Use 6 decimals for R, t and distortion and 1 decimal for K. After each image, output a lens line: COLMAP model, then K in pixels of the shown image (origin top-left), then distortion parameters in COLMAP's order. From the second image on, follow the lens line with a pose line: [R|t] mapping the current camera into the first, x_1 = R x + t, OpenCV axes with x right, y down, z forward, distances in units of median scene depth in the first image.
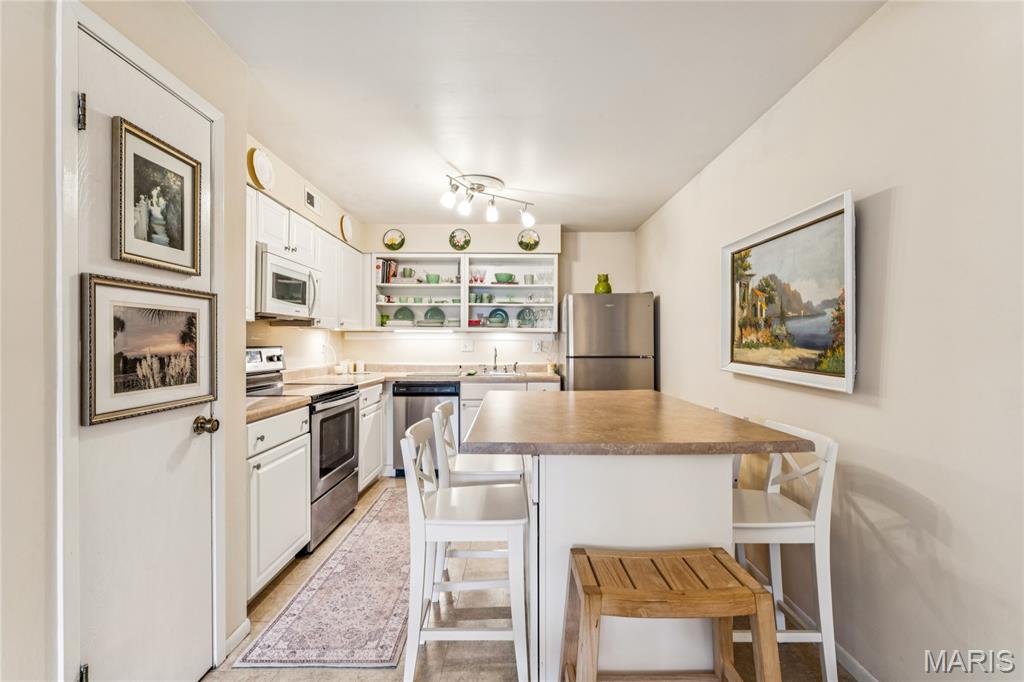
lens RADIAL K [[448.3, 0, 512.5], [0, 448.3, 344.6], [0, 0, 1]] dist [-0.004348, 0.000816]
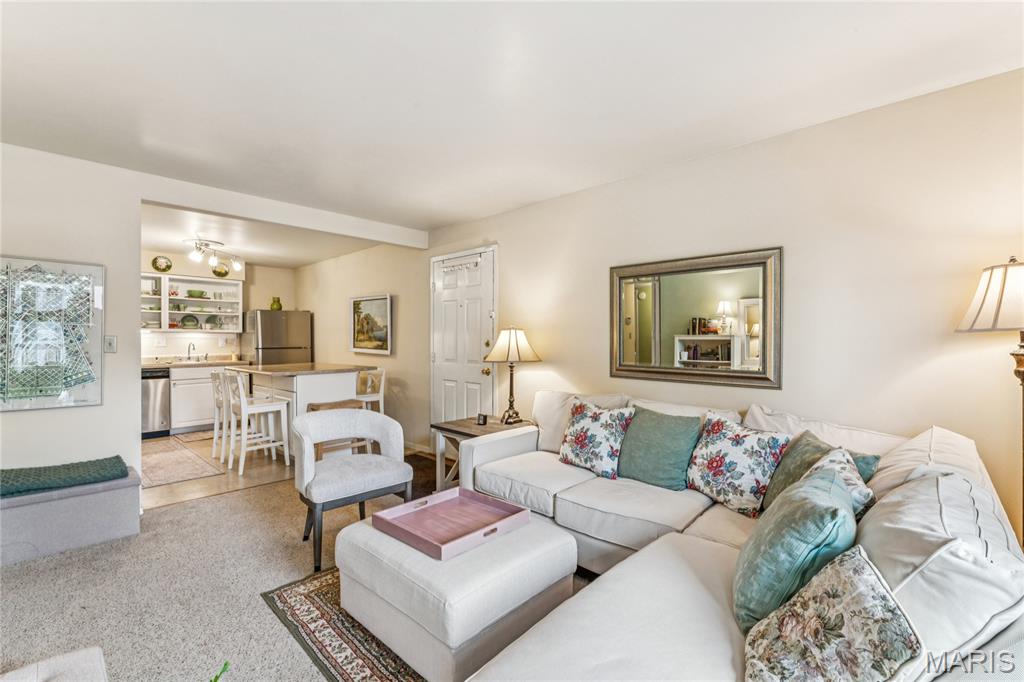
lens RADIAL K [[448.3, 0, 515.5], [0, 448.3, 342.2], [0, 0, 1]] dist [-0.004348, 0.000816]
pose [[0.690033, -0.008088, 0.723732, -0.363114], [0.006264, 0.999967, 0.005203, 0.001929], [-0.723751, 0.000944, 0.690061, -0.716063]]
